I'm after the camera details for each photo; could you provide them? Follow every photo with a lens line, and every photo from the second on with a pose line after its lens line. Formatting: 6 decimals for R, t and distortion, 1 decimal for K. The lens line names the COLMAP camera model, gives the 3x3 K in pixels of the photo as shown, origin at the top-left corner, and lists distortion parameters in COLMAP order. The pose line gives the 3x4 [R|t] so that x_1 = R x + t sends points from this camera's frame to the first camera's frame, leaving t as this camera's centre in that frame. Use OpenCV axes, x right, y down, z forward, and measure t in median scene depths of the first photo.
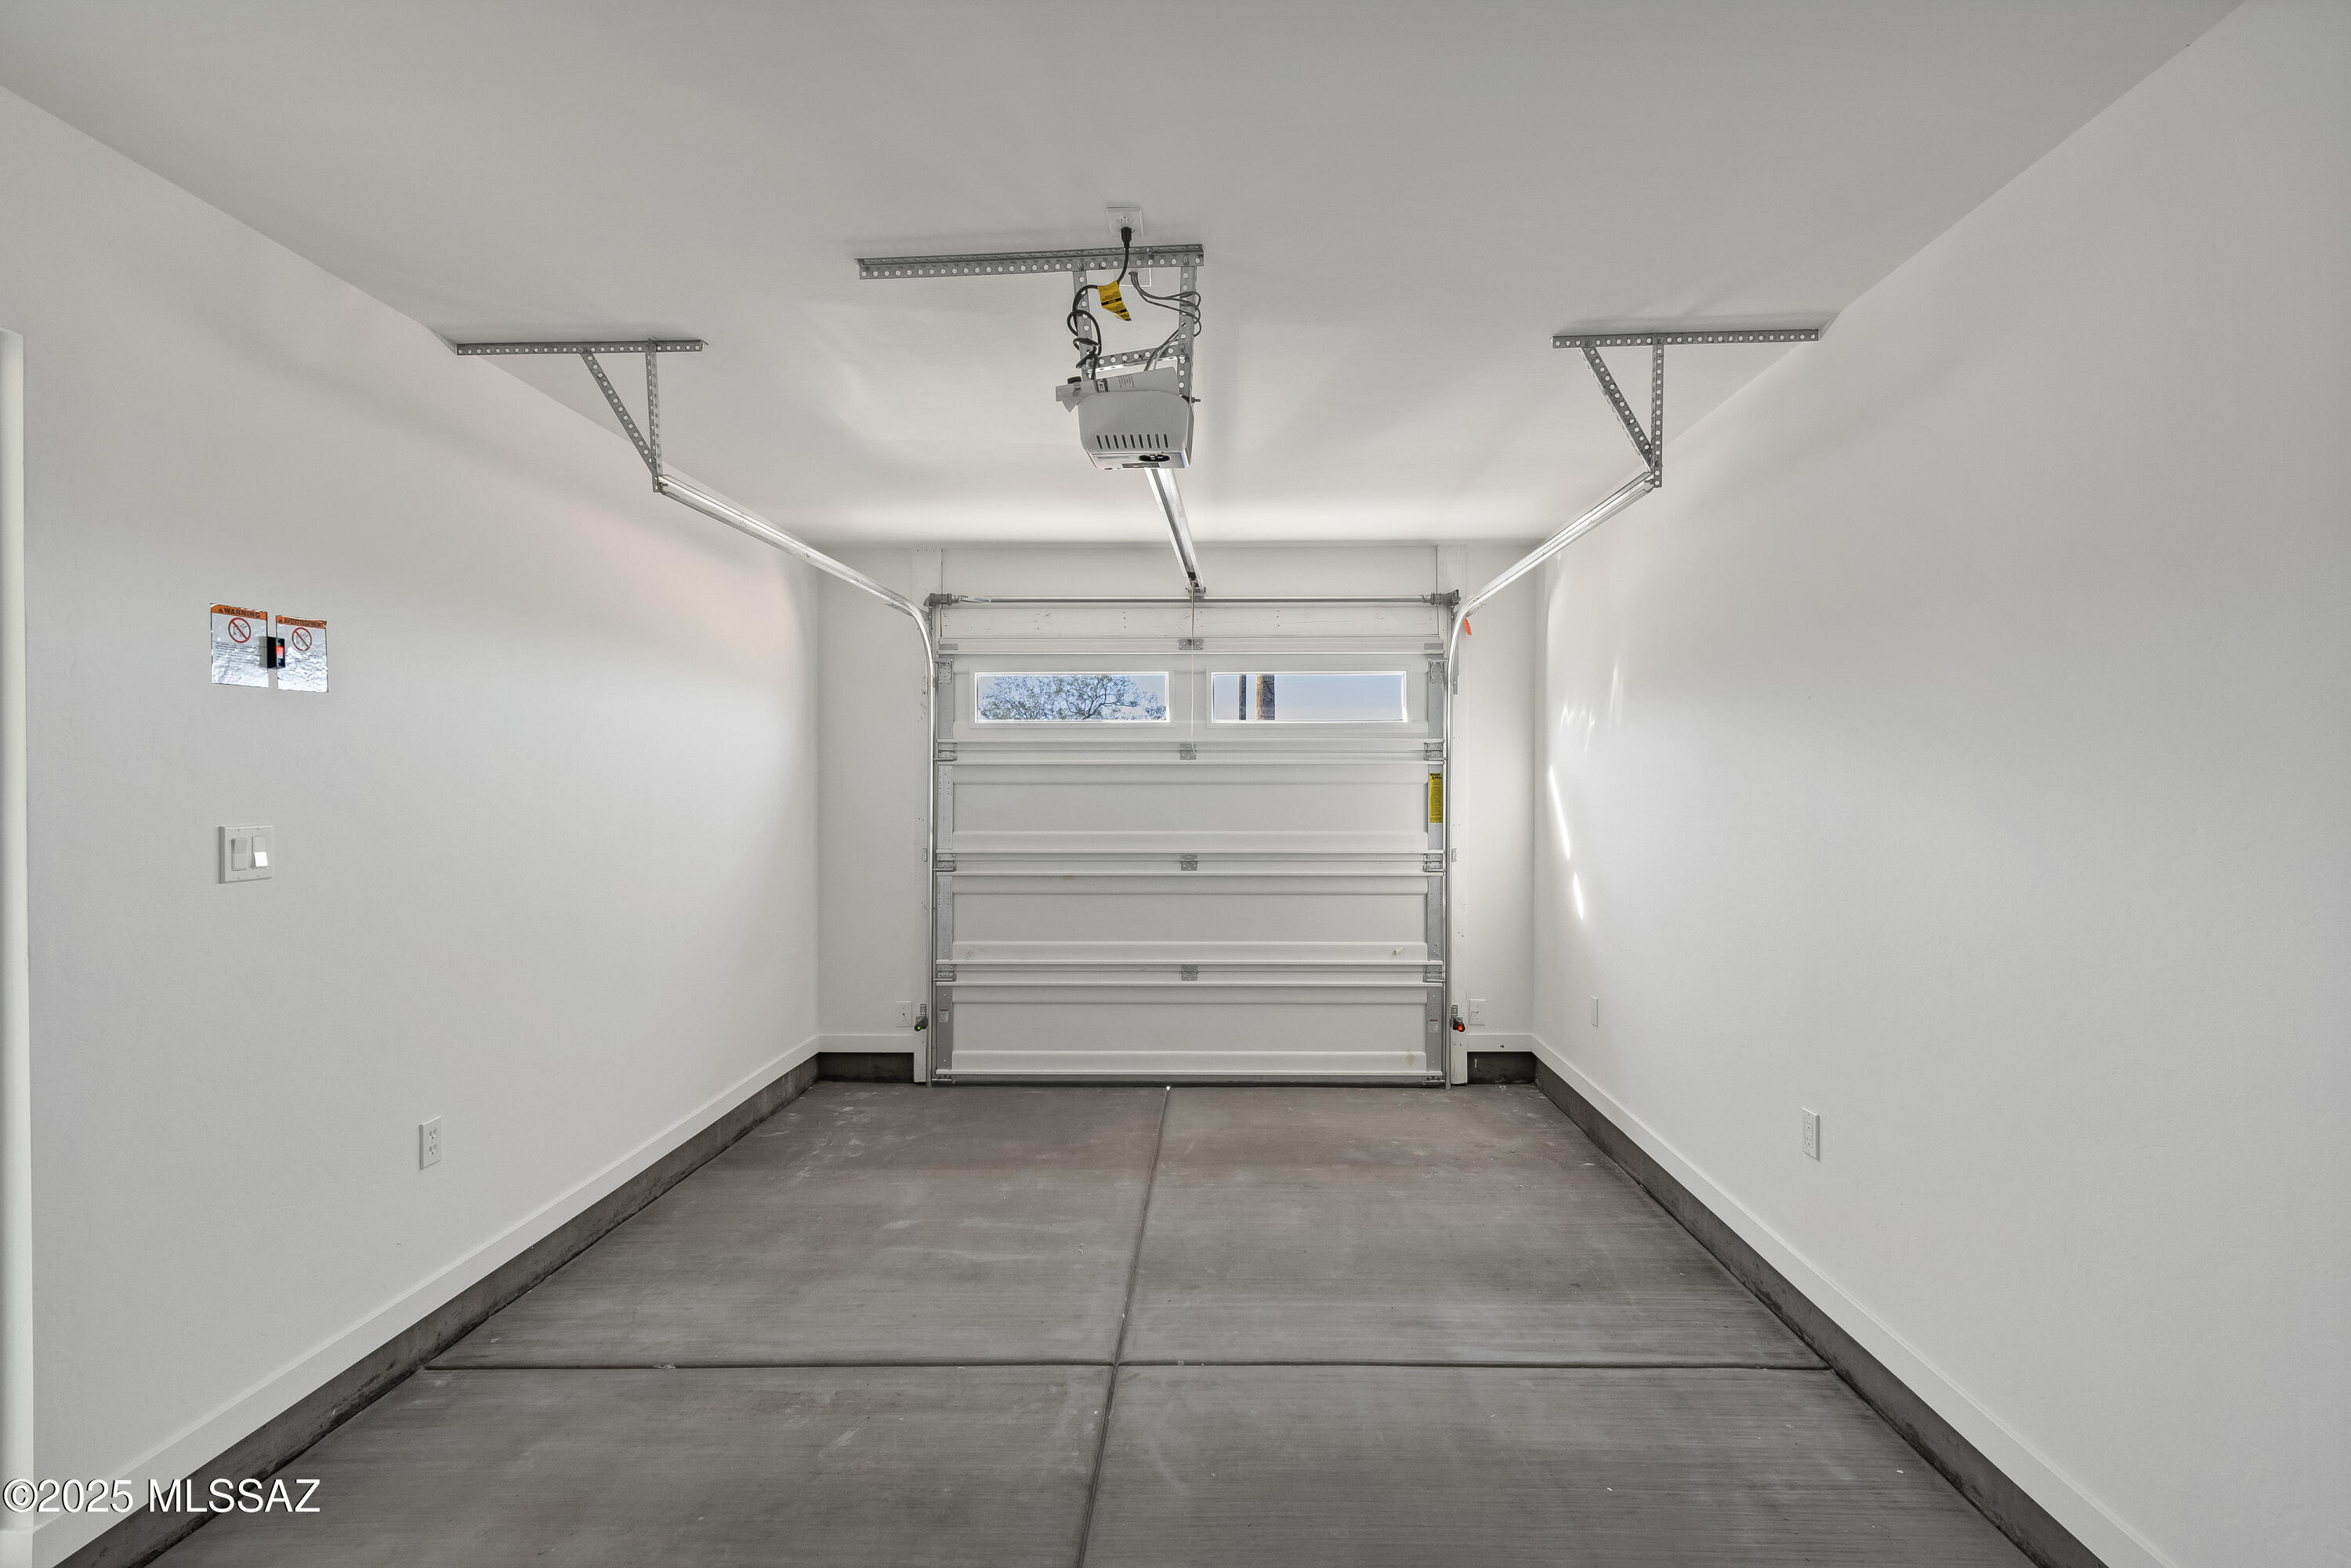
lens RADIAL K [[1072.2, 0, 1210.6], [0, 1072.2, 793.1], [0, 0, 1]] dist [0.004033, -0.000027]
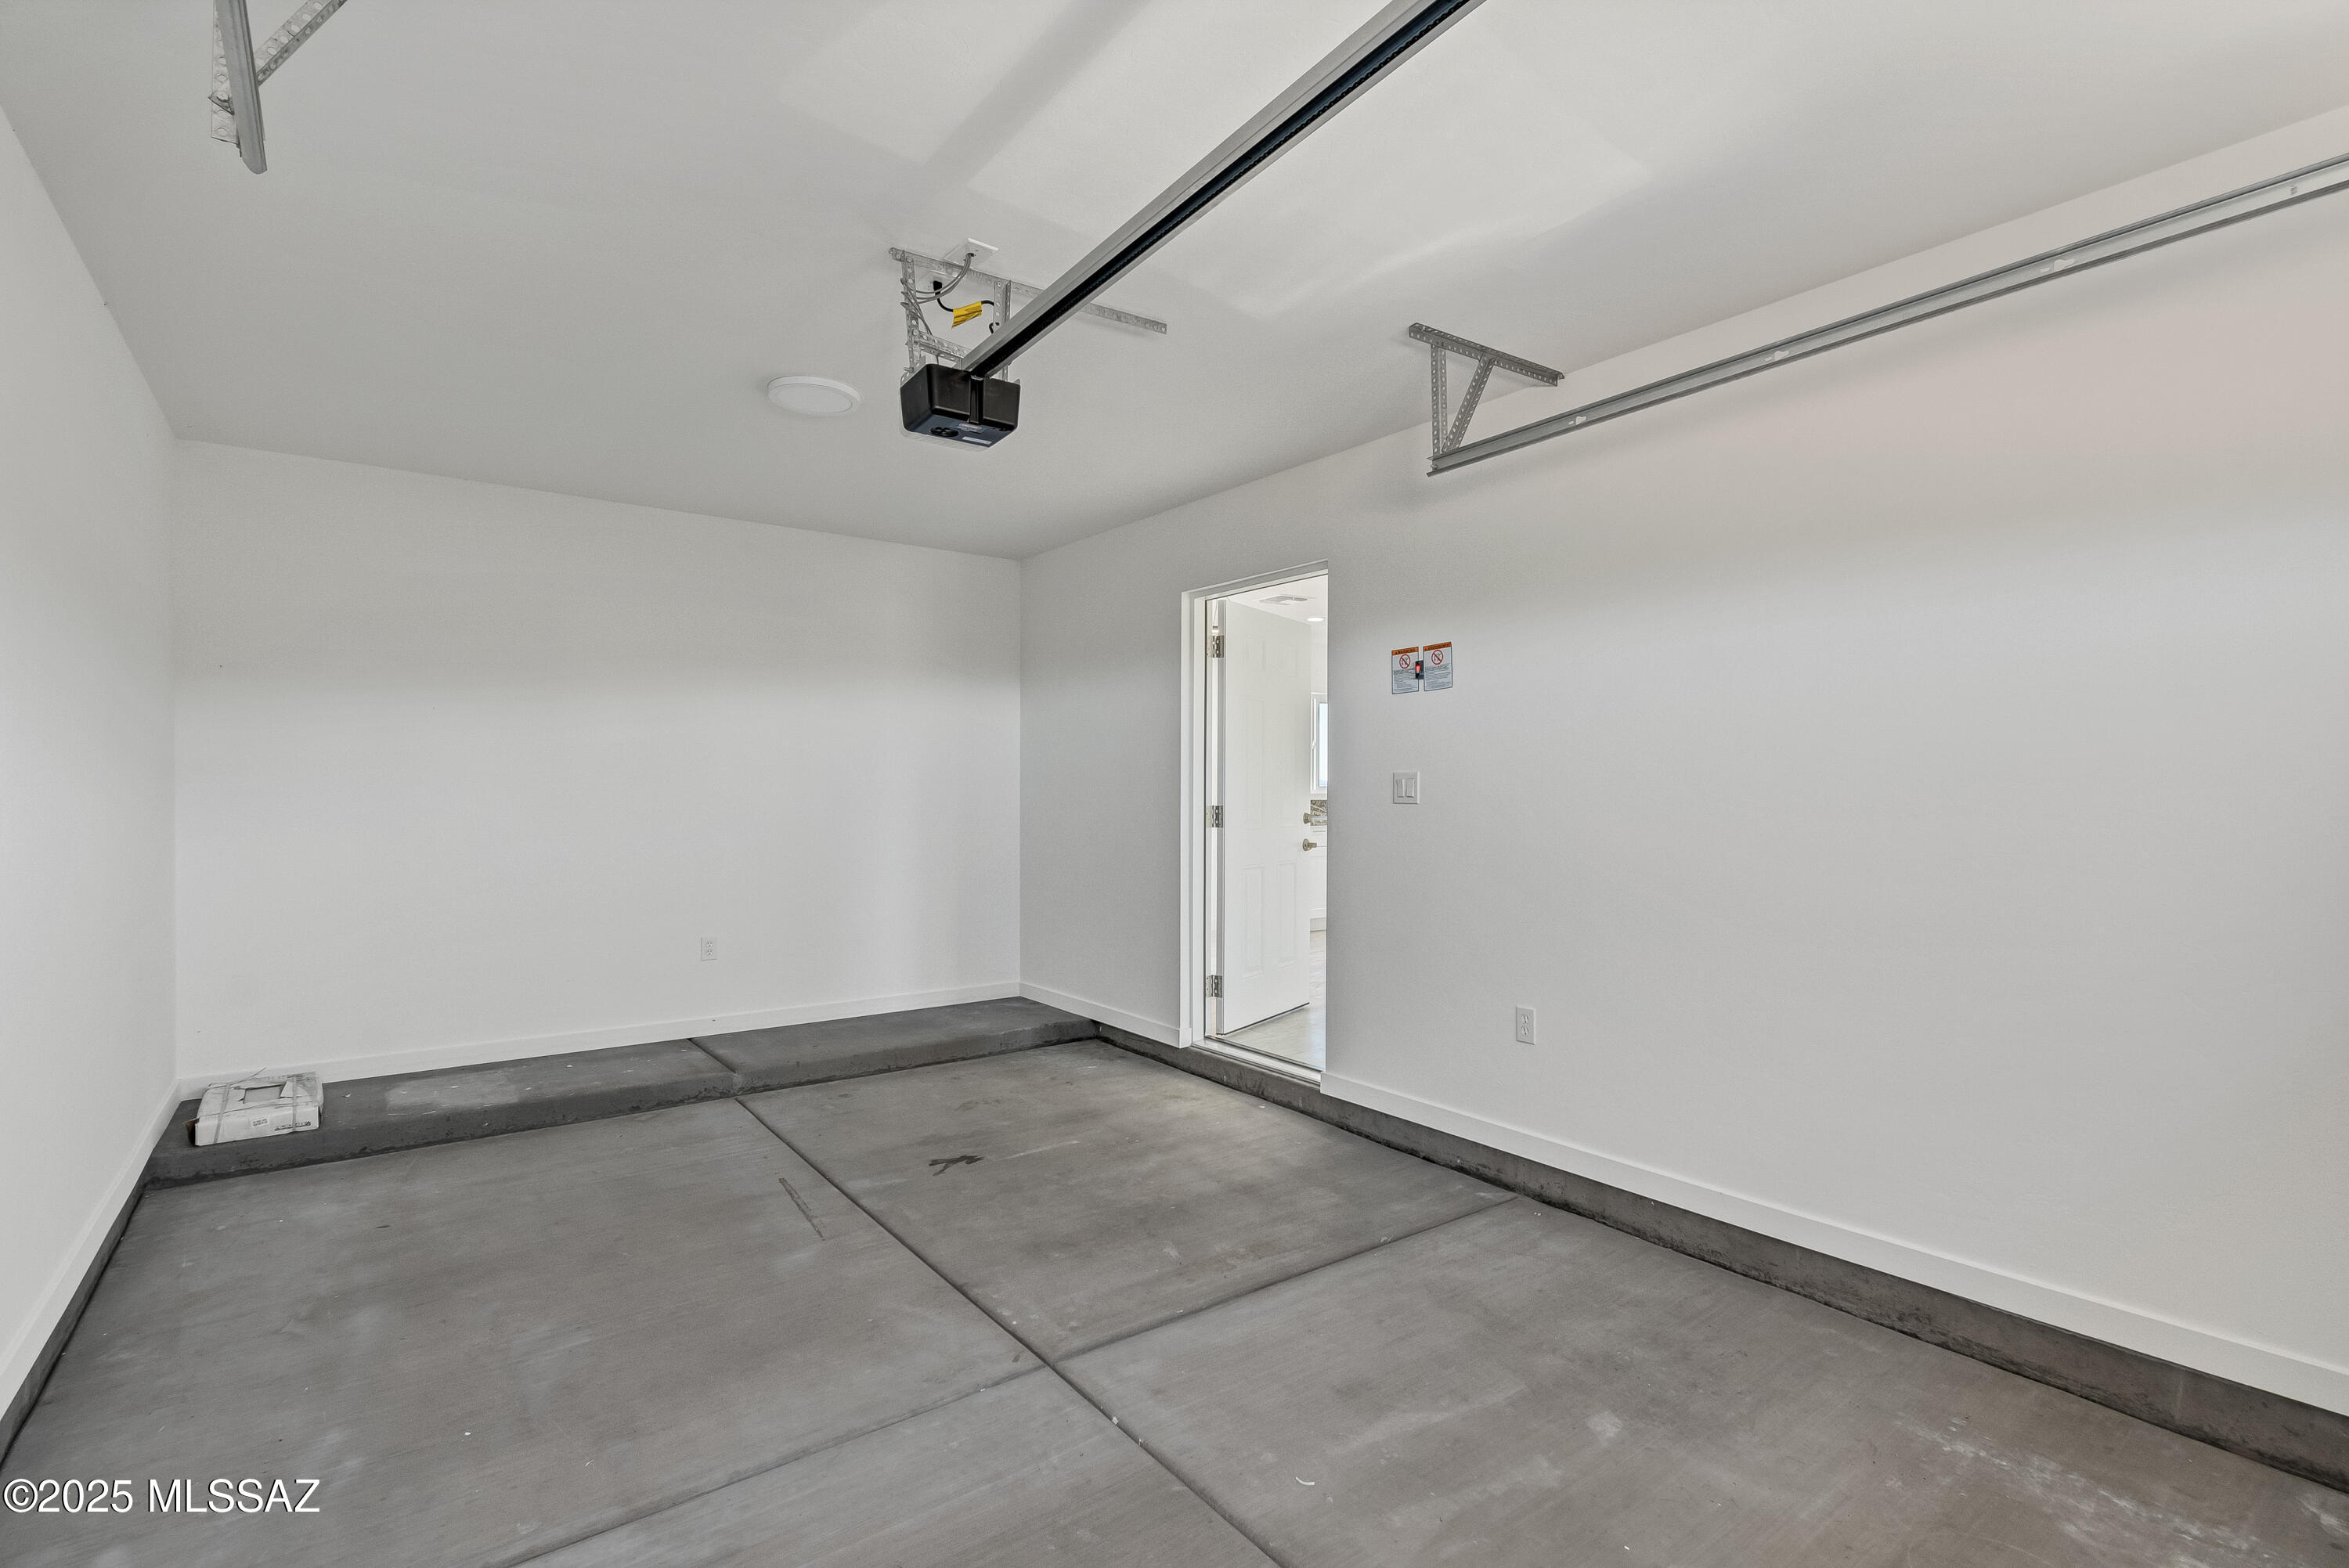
lens RADIAL K [[1077.2, 0, 1215.9], [0, 1077.2, 790.0], [0, 0, 1]] dist [0.005844, -0.000287]
pose [[-0.767103, 0.002772, -0.641518, 0.362543], [-0.008811, 0.999851, 0.014856, 0.028197], [0.641464, 0.017048, -0.766964, 1.661453]]
